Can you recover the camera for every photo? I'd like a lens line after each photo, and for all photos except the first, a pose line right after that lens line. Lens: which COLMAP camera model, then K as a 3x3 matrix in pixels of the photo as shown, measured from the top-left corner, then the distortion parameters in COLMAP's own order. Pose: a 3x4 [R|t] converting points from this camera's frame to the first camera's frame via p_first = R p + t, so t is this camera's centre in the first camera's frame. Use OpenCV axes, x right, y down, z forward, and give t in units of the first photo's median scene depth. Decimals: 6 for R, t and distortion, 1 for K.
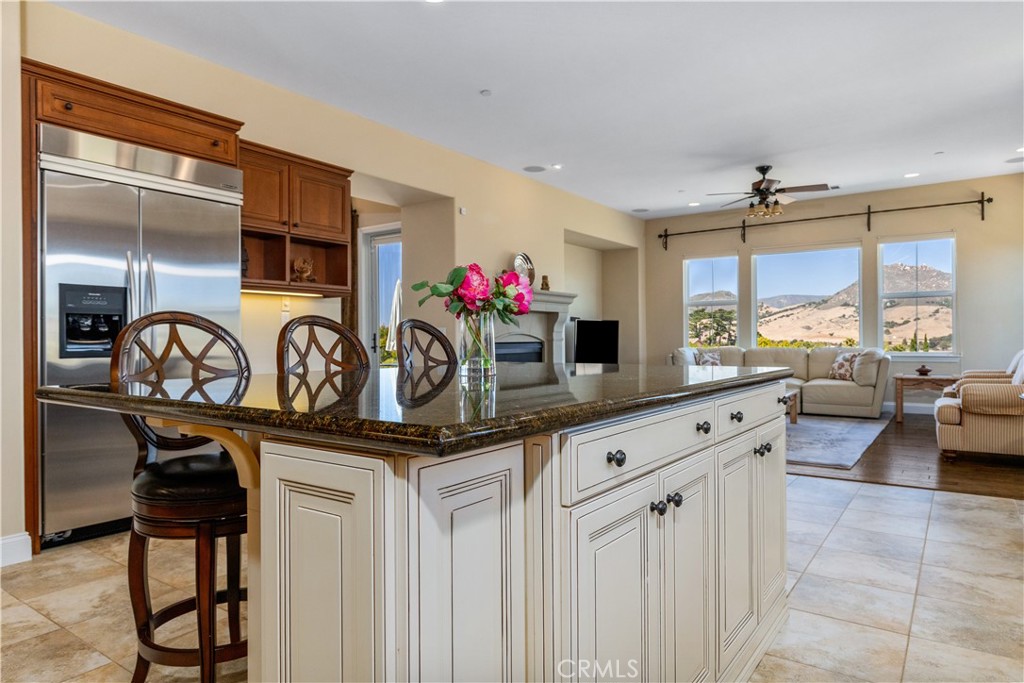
lens RADIAL K [[629.0, 0, 507.4], [0, 629.0, 336.7], [0, 0, 1]] dist [0.002572, -0.003424]
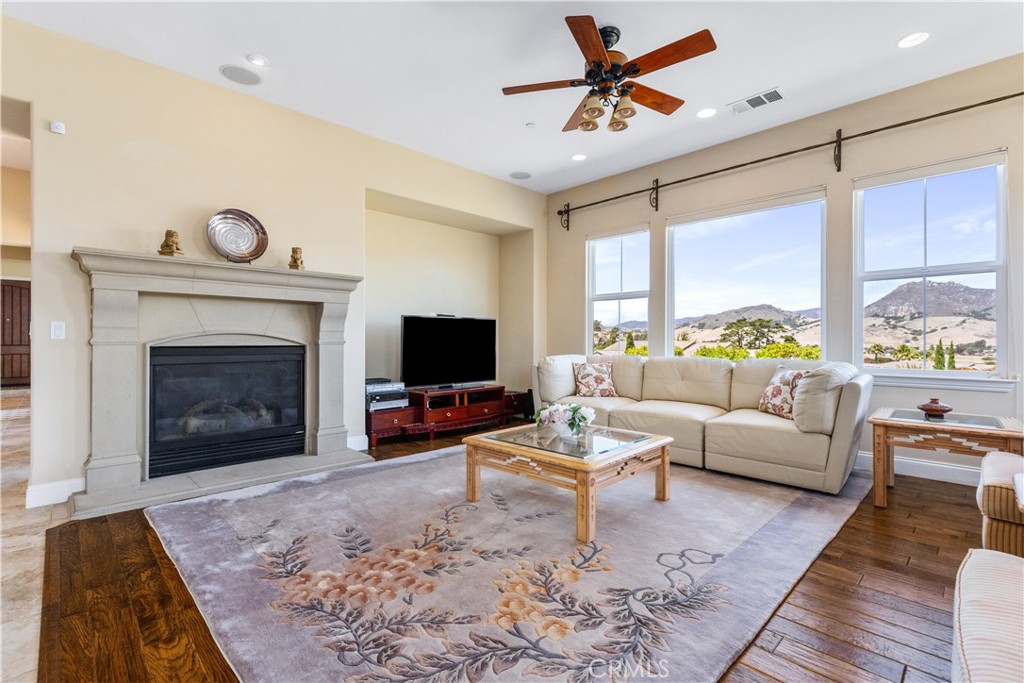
lens RADIAL K [[466.8, 0, 508.1], [0, 466.8, 339.9], [0, 0, 1]] dist [0.005977, -0.000823]
pose [[0.985224, 0.009241, -0.171022, 0.347665], [-0.009046, 0.999957, 0.001919, -0.000913], [0.171033, -0.000343, 0.985265, 0.510751]]
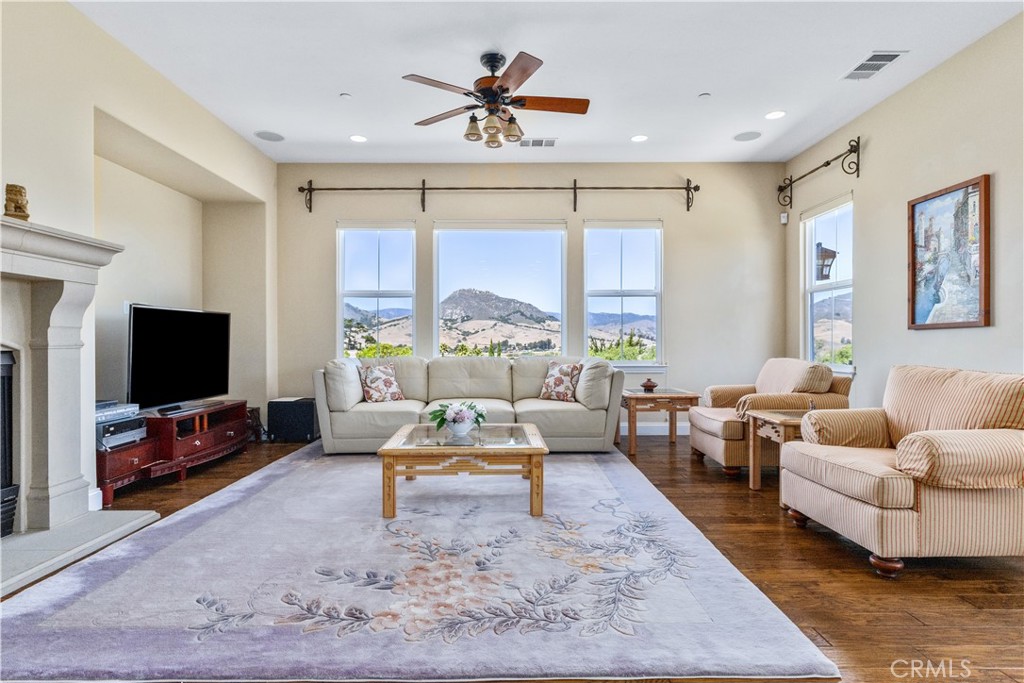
lens RADIAL K [[546.1, 0, 512.2], [0, 546.1, 342.6], [0, 0, 1]] dist [-0.000679, -0.001405]
pose [[0.807663, 0.005495, 0.589619, 0.103755], [-0.006429, 0.999979, -0.000512, 0.000966], [-0.589609, -0.003377, 0.807682, 0.500742]]
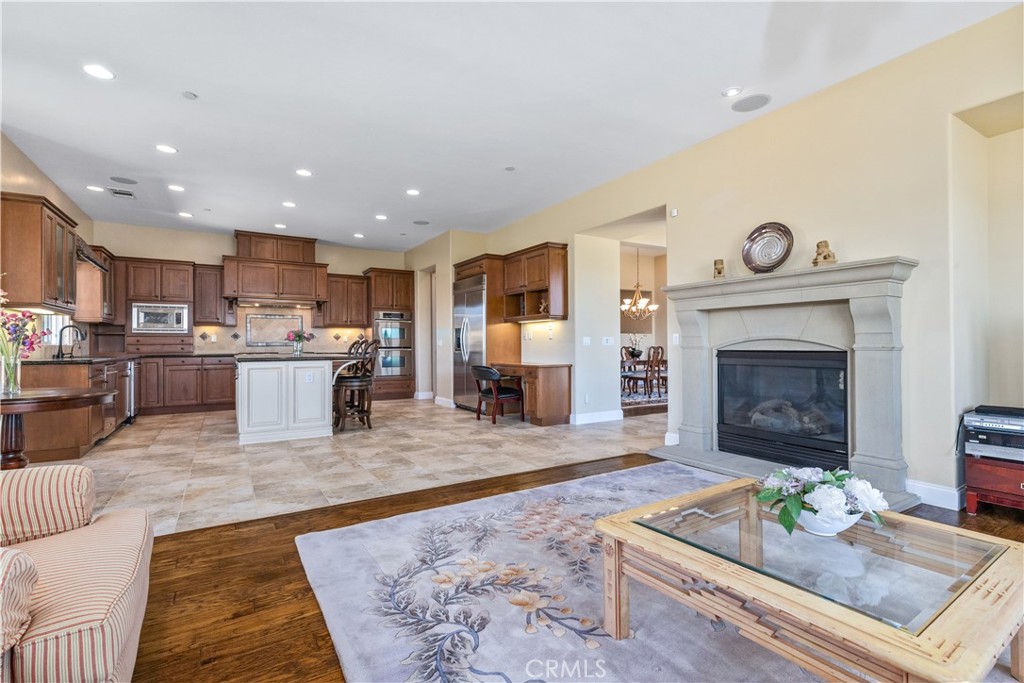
lens RADIAL K [[466.8, 0, 517.6], [0, 466.8, 342.8], [0, 0, 1]] dist [0.005977, -0.000823]
pose [[-0.374108, 0.003532, -0.927378, 0.548498], [0.009415, 0.999956, 0.000010, -0.002125], [0.927337, -0.008727, -0.374125, 0.839840]]
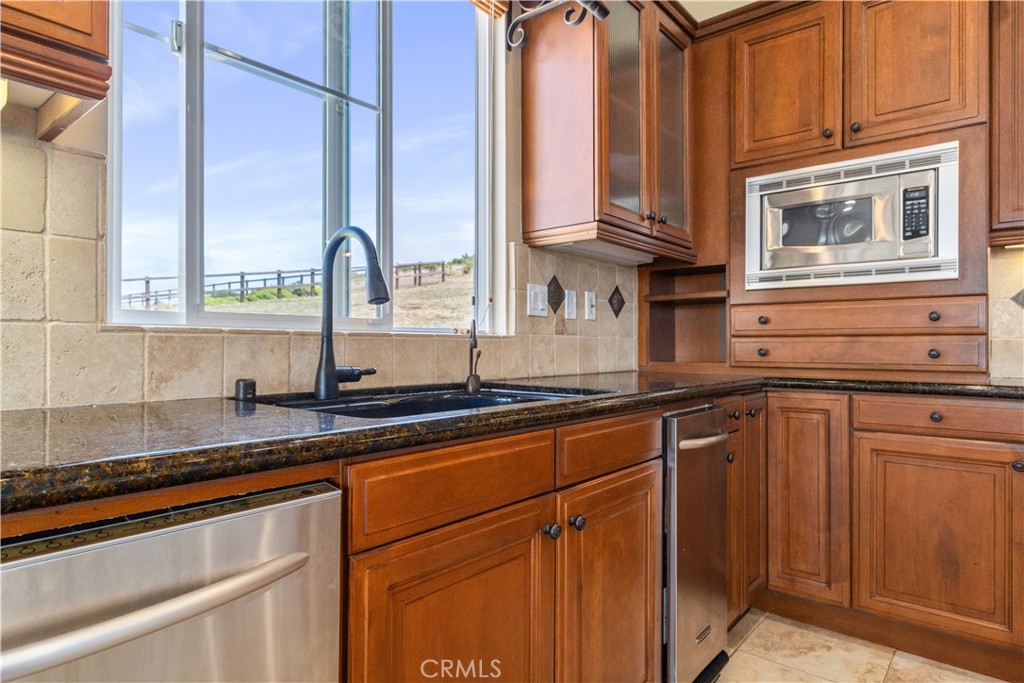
lens RADIAL K [[589.6, 0, 510.2], [0, 589.6, 342.5], [0, 0, 1]] dist [-0.000240, 0.000800]
pose [[-0.997564, 0.002867, 0.069705, 0.118490], [0.002447, 0.999978, -0.006123, -0.000559], [-0.069721, -0.005937, -0.997549, 0.169990]]
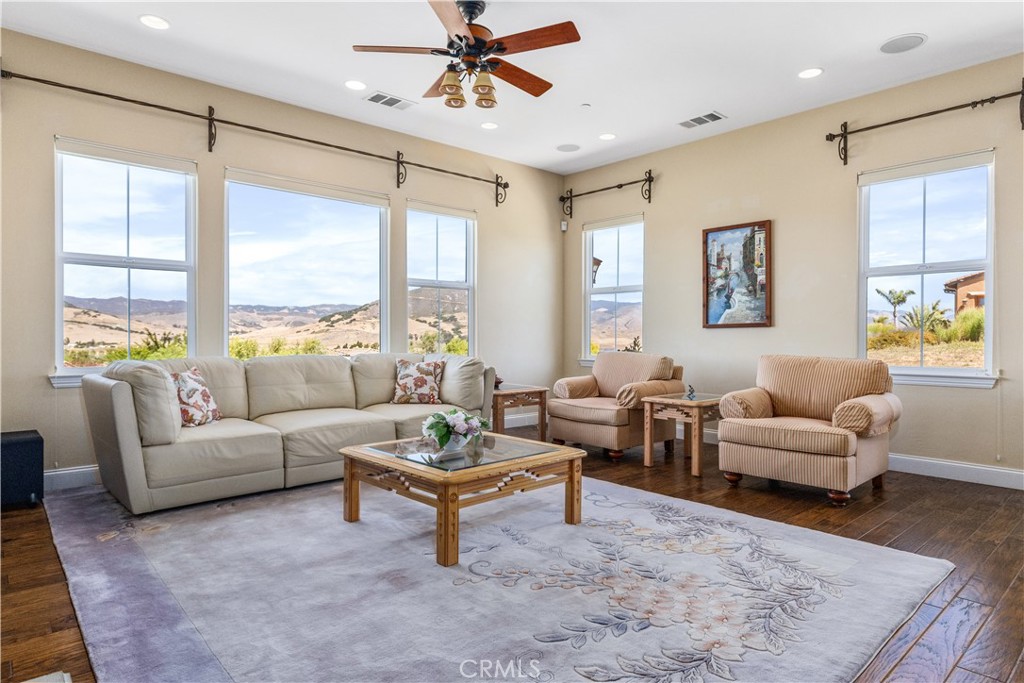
lens RADIAL K [[589.6, 0, 510.5], [0, 589.6, 338.1], [0, 0, 1]] dist [-0.000240, 0.000800]
pose [[0.215115, 0.004324, 0.976579, -0.043434], [-0.006396, 0.999975, -0.003019, 0.002181], [-0.976568, -0.005596, 0.215138, 0.759679]]
